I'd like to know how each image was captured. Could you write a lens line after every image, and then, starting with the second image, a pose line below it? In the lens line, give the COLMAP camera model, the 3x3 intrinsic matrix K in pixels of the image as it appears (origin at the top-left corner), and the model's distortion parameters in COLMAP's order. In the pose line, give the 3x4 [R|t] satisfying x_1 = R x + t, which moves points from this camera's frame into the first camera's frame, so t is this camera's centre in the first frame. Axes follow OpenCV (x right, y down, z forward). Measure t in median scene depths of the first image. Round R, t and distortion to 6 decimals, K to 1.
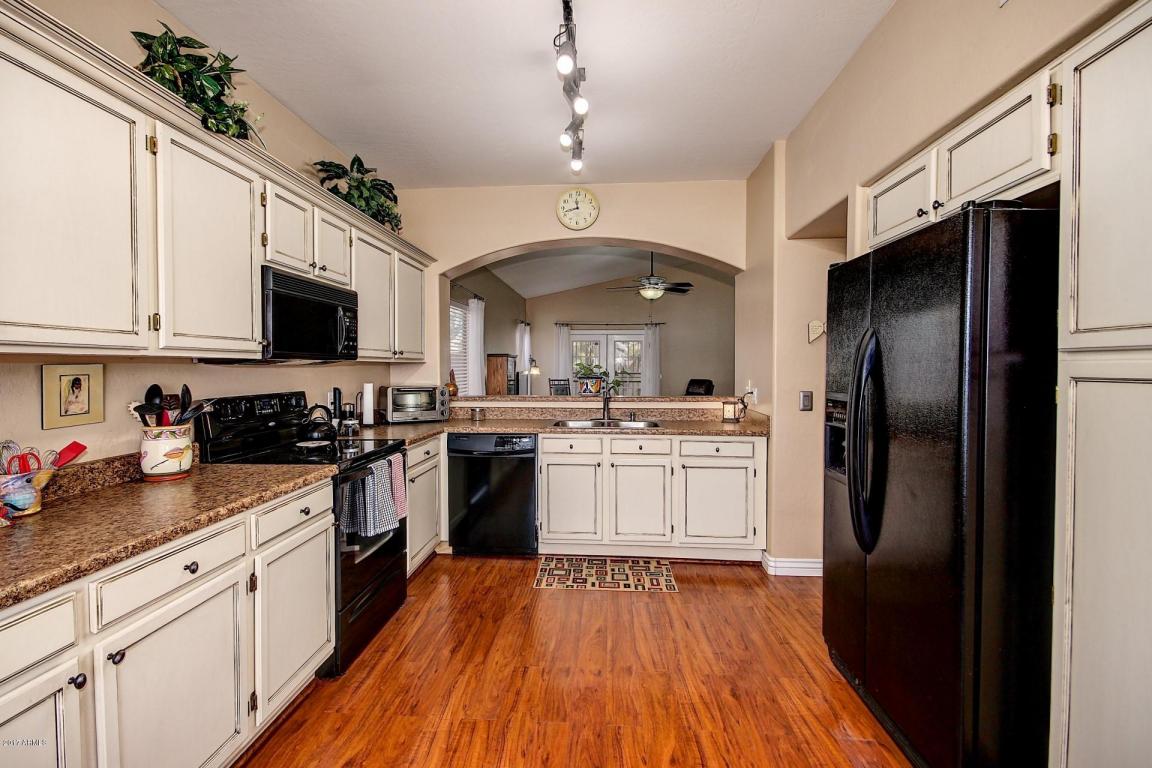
lens RADIAL K [[530.2, 0, 585.6], [0, 530.2, 375.9], [0, 0, 1]] dist [-0.008461, -0.000984]
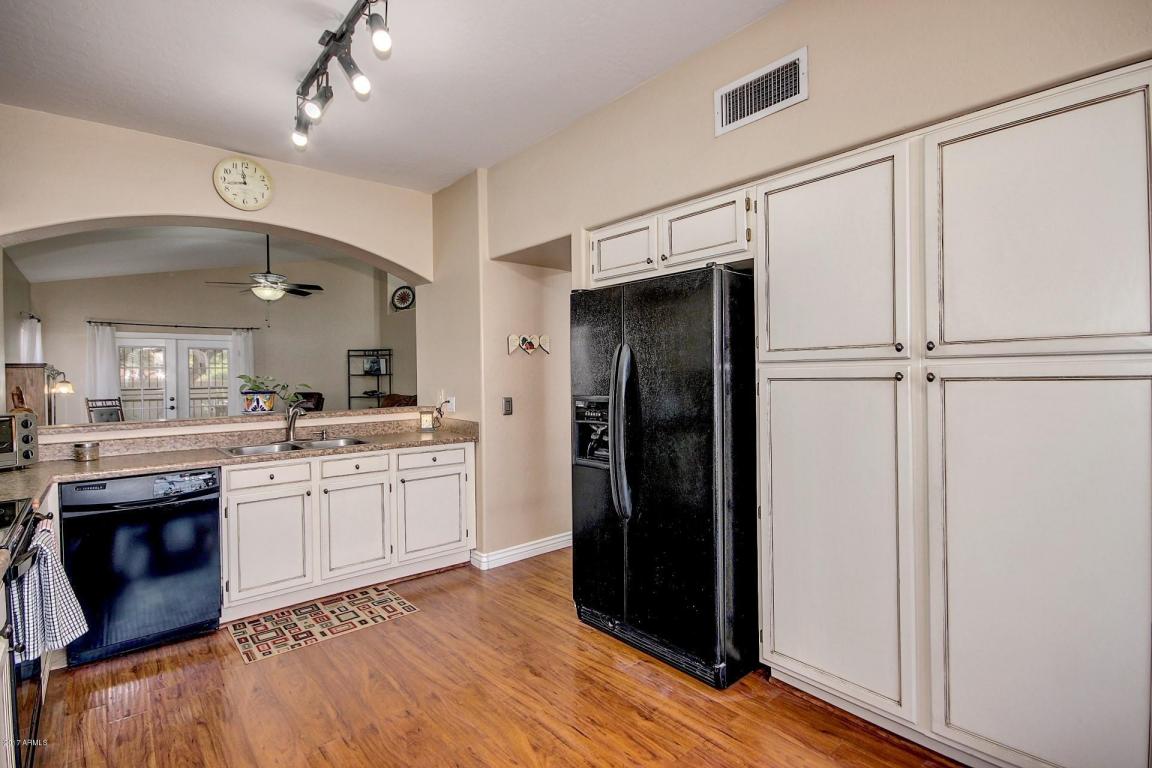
lens RADIAL K [[530.2, 0, 585.6], [0, 530.2, 375.9], [0, 0, 1]] dist [-0.008461, -0.000984]
pose [[0.711694, -0.012294, 0.702382, -0.250081], [0.026823, 0.999593, -0.009682, -0.001083], [-0.701978, 0.025731, 0.711734, 0.080281]]
